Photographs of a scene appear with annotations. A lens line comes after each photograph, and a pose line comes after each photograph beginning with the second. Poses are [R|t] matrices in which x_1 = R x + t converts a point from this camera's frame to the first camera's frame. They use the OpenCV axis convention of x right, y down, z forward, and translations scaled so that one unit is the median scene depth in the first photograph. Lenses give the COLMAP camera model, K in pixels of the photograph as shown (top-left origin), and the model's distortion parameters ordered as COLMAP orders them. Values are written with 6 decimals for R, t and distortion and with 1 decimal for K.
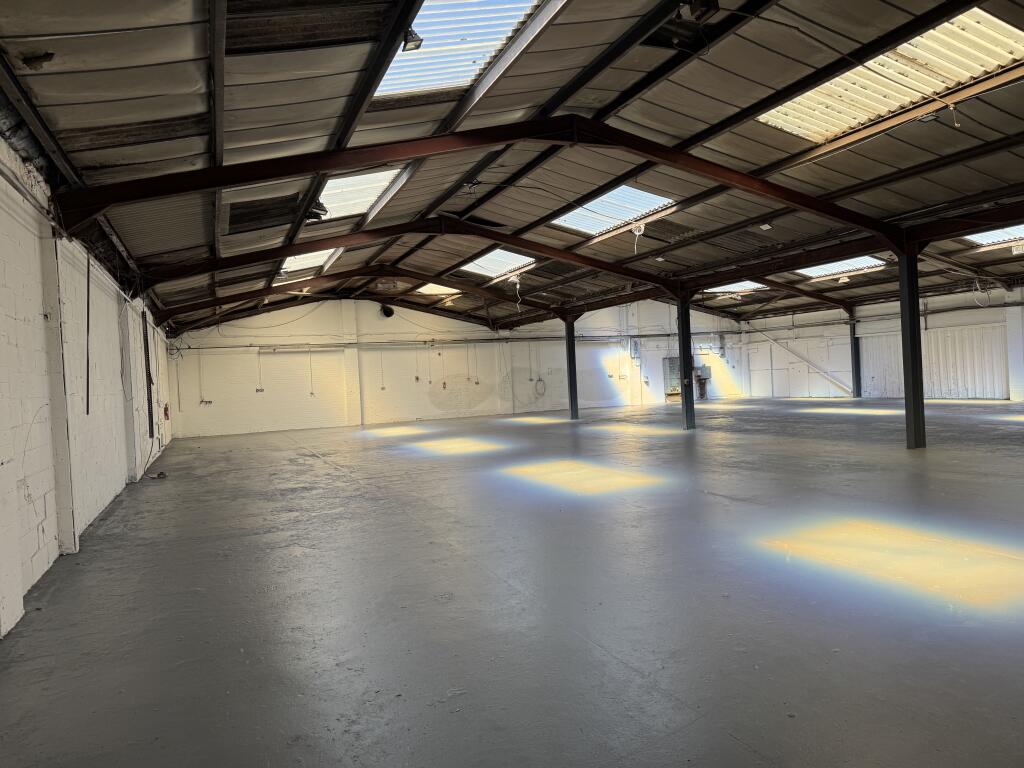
lens RADIAL K [[720.8, 0, 515.3], [0, 720.8, 383.1], [0, 0, 1]] dist [0.059719, -0.041723]
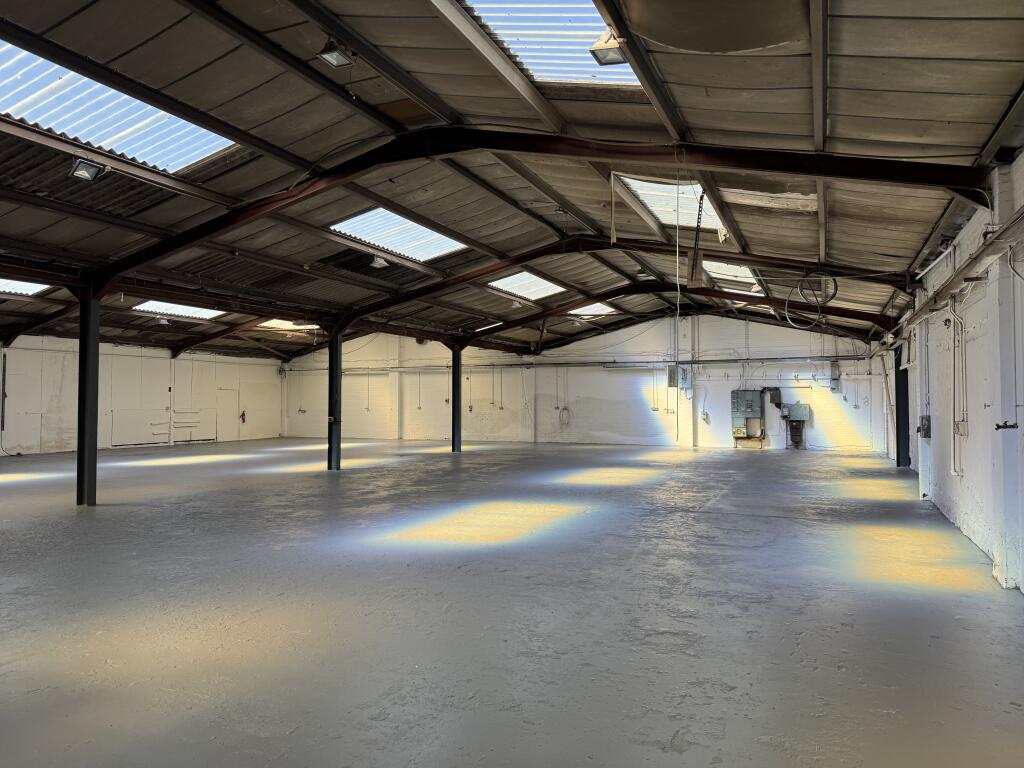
lens RADIAL K [[720.8, 0, 519.1], [0, 720.8, 385.6], [0, 0, 1]] dist [0.059719, -0.041723]
pose [[0.685233, 0.035384, -0.727464, 0.688687], [-0.041282, 0.999100, 0.009711, -0.042317], [0.727153, 0.023376, 0.686077, 0.332906]]
